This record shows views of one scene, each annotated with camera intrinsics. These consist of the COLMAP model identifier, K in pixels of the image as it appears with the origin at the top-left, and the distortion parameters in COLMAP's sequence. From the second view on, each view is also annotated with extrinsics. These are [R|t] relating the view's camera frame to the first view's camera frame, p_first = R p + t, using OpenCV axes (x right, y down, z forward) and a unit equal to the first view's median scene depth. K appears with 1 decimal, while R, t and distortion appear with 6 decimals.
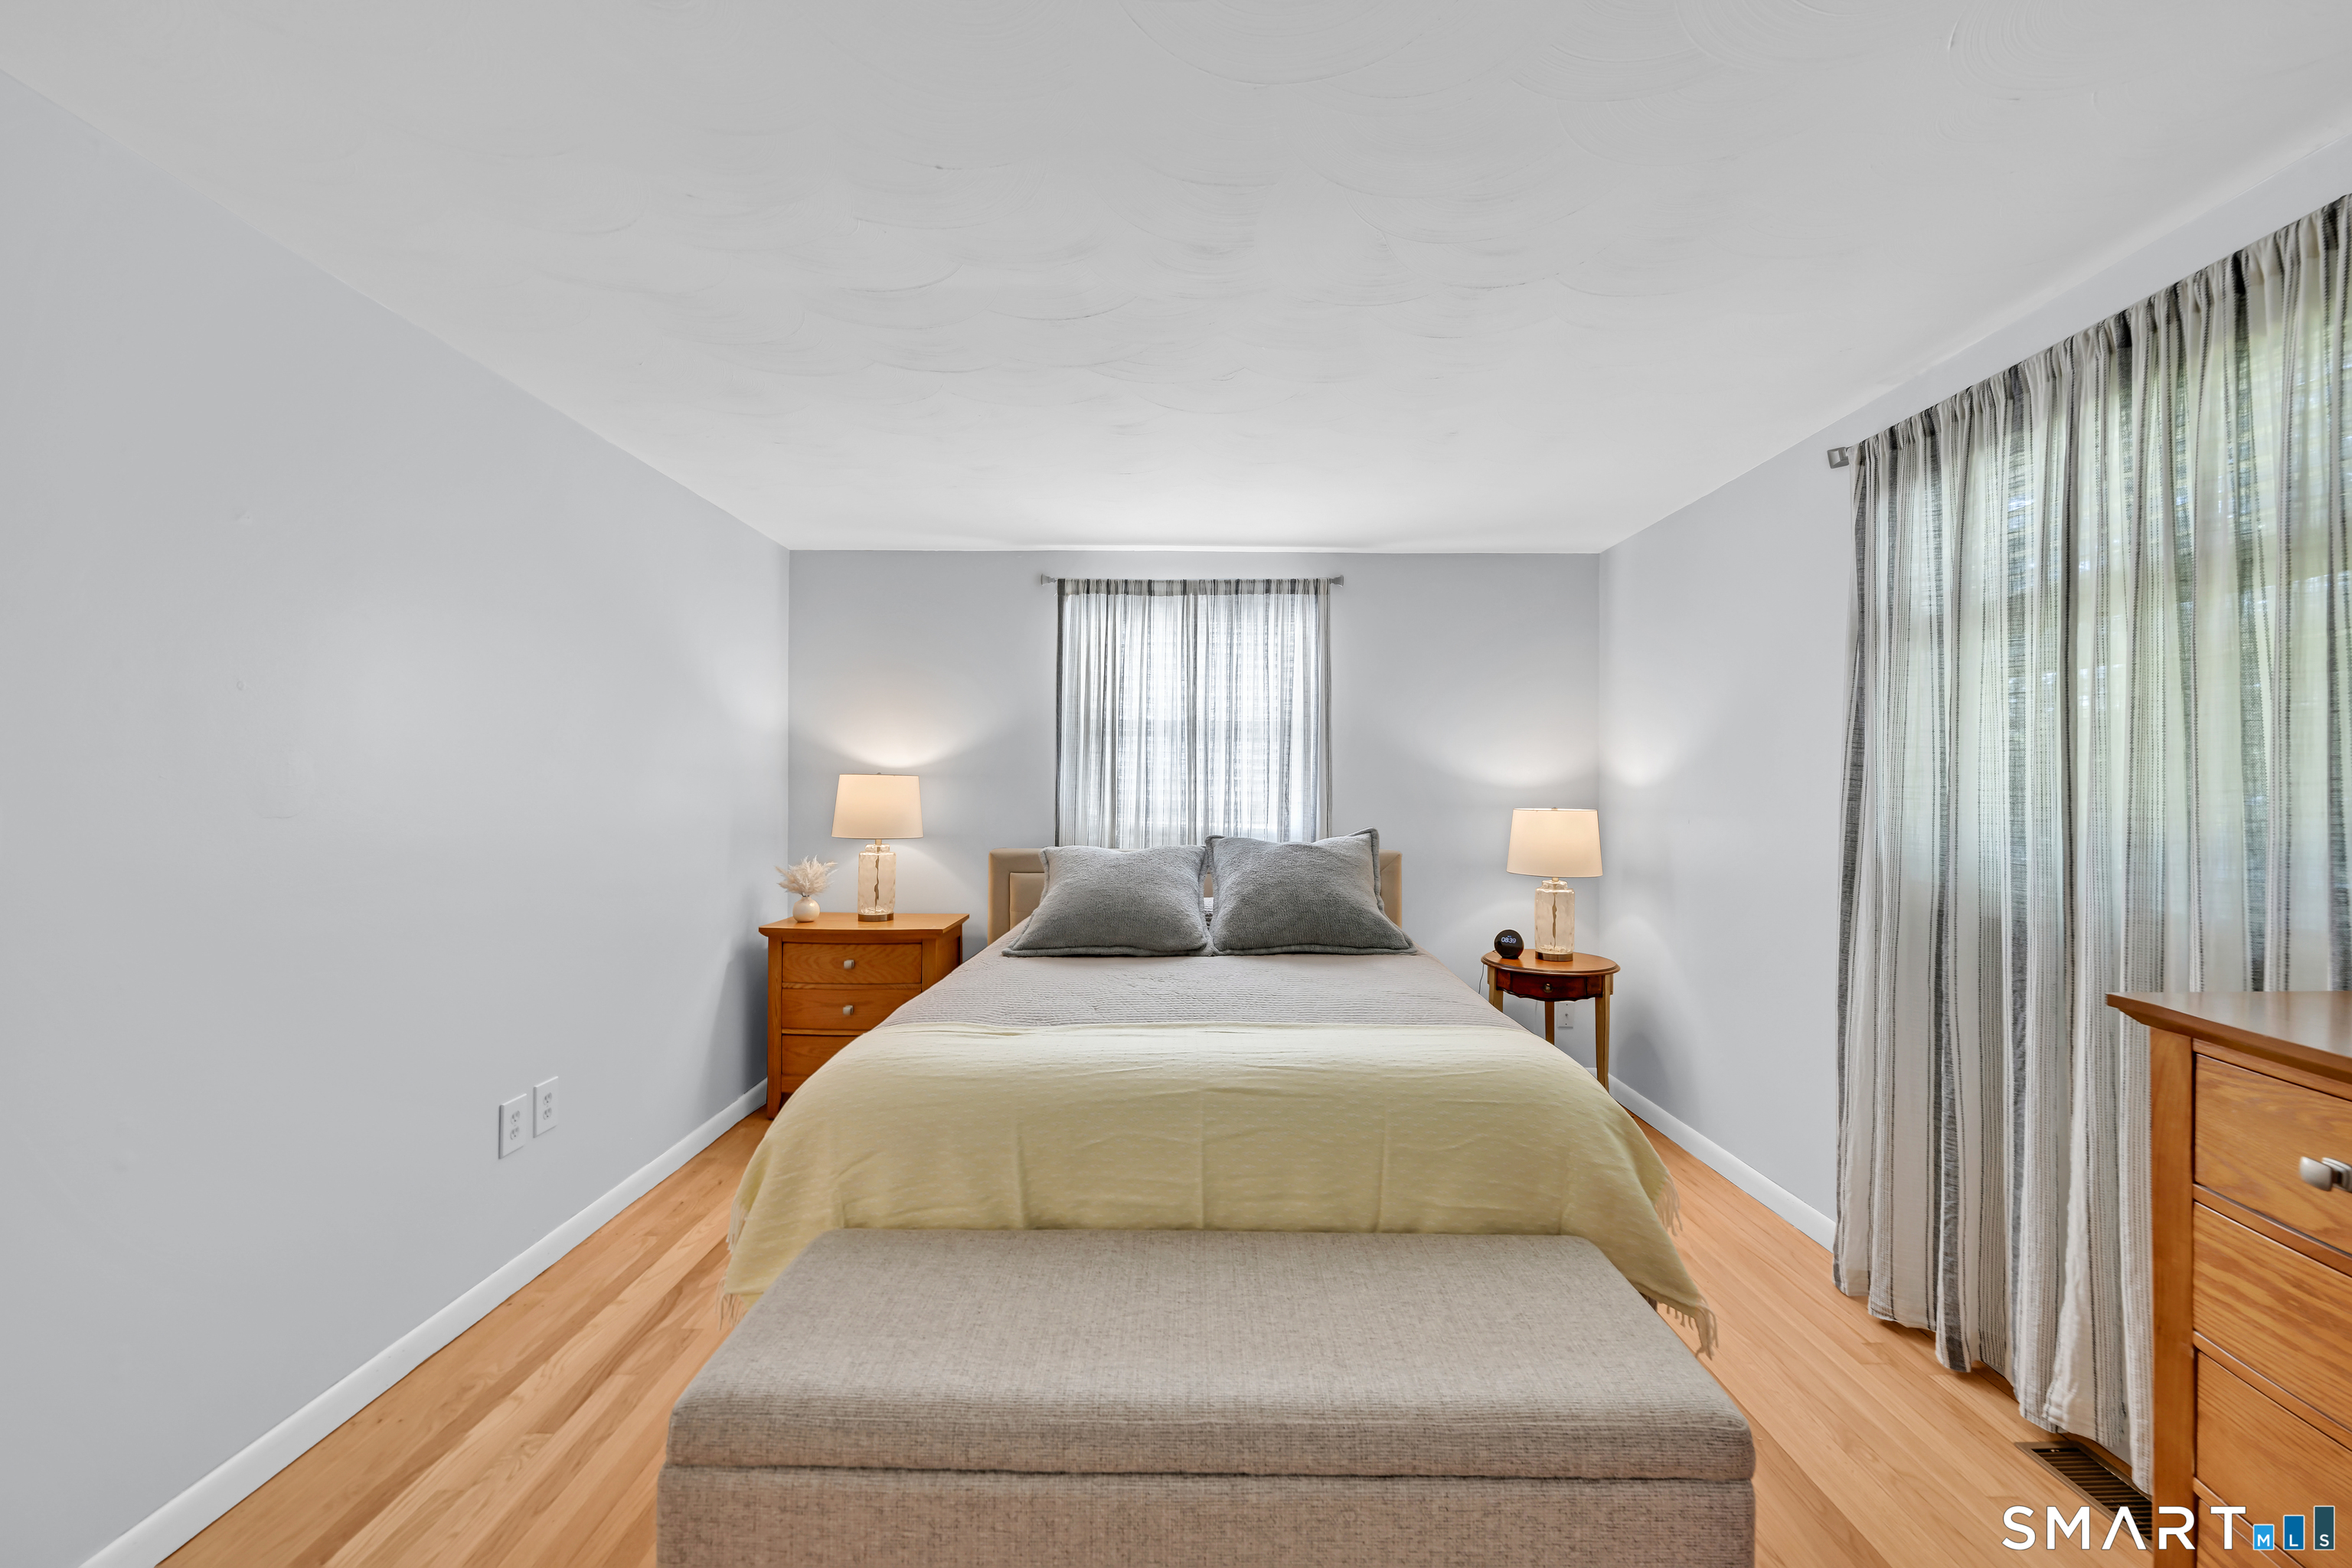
lens RADIAL K [[930.0, 0, 1179.1], [0, 930.0, 780.4], [0, 0, 1]] dist [-0.003737, 0.001538]
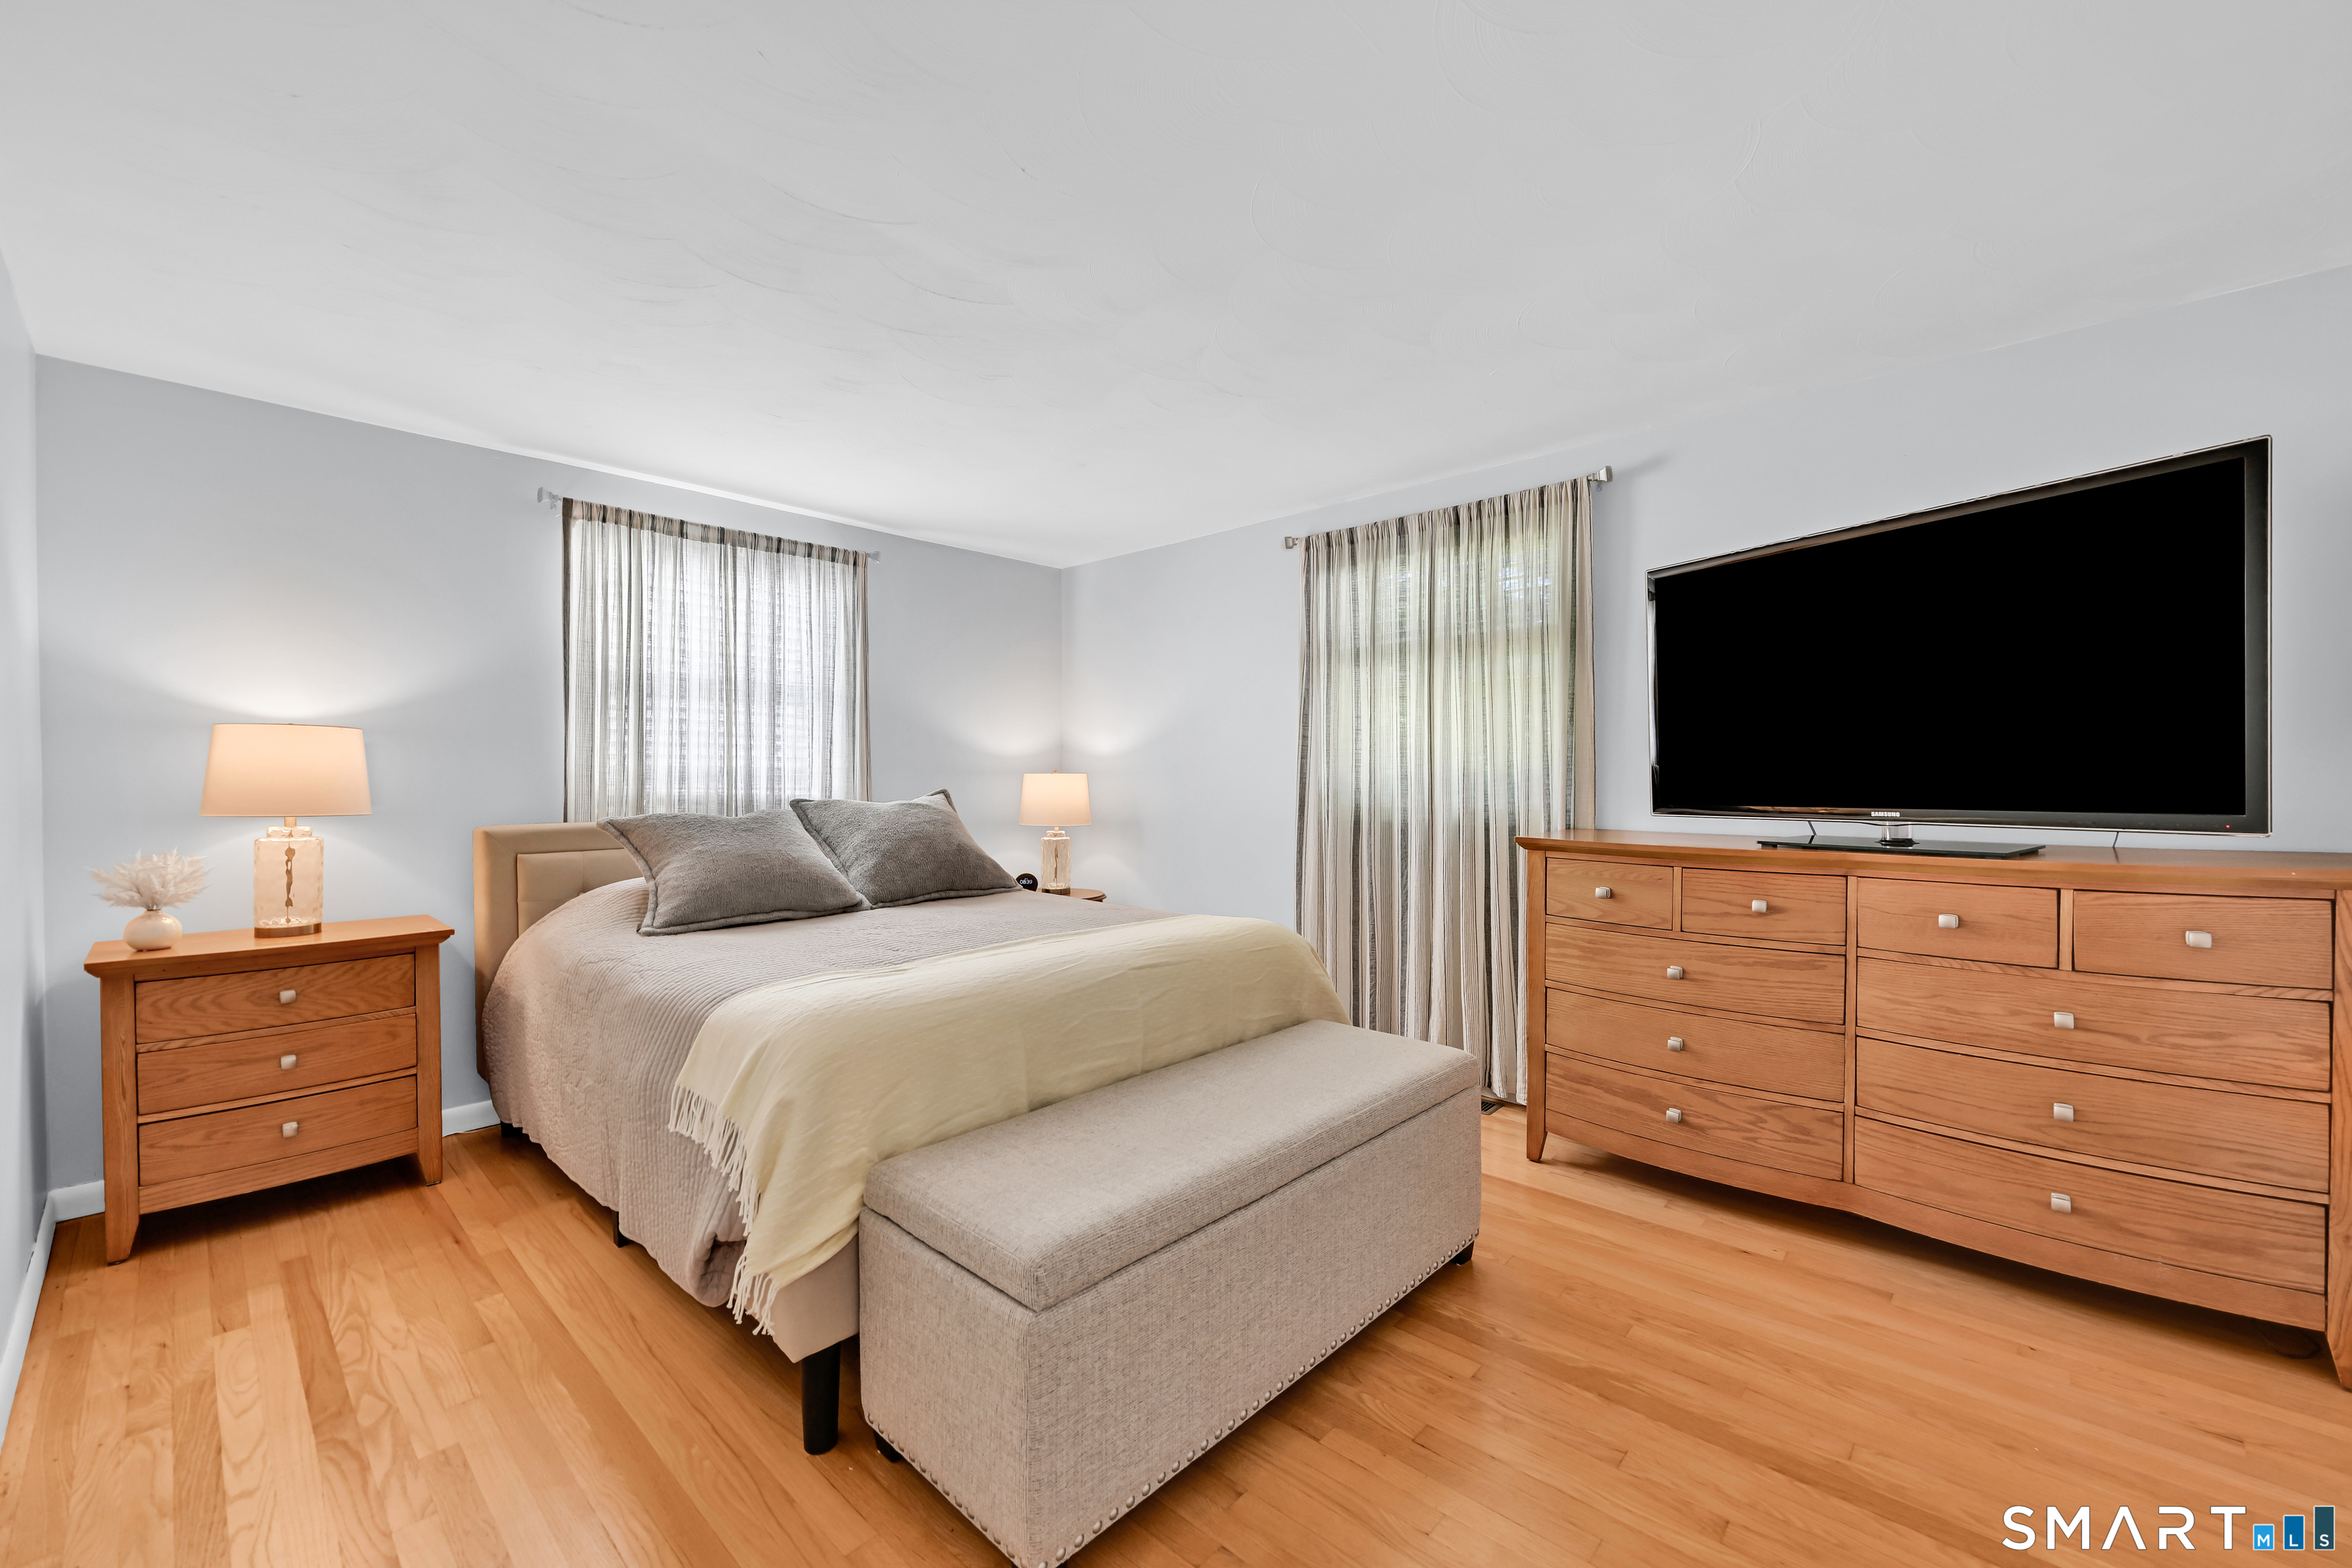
lens RADIAL K [[930.0, 0, 1176.0], [0, 930.0, 785.1], [0, 0, 1]] dist [-0.003737, 0.001538]
pose [[0.680154, -0.010953, 0.732988, -0.609036], [-0.001151, 0.999871, 0.016008, 0.041635], [-0.733069, -0.011731, 0.680053, 0.061917]]
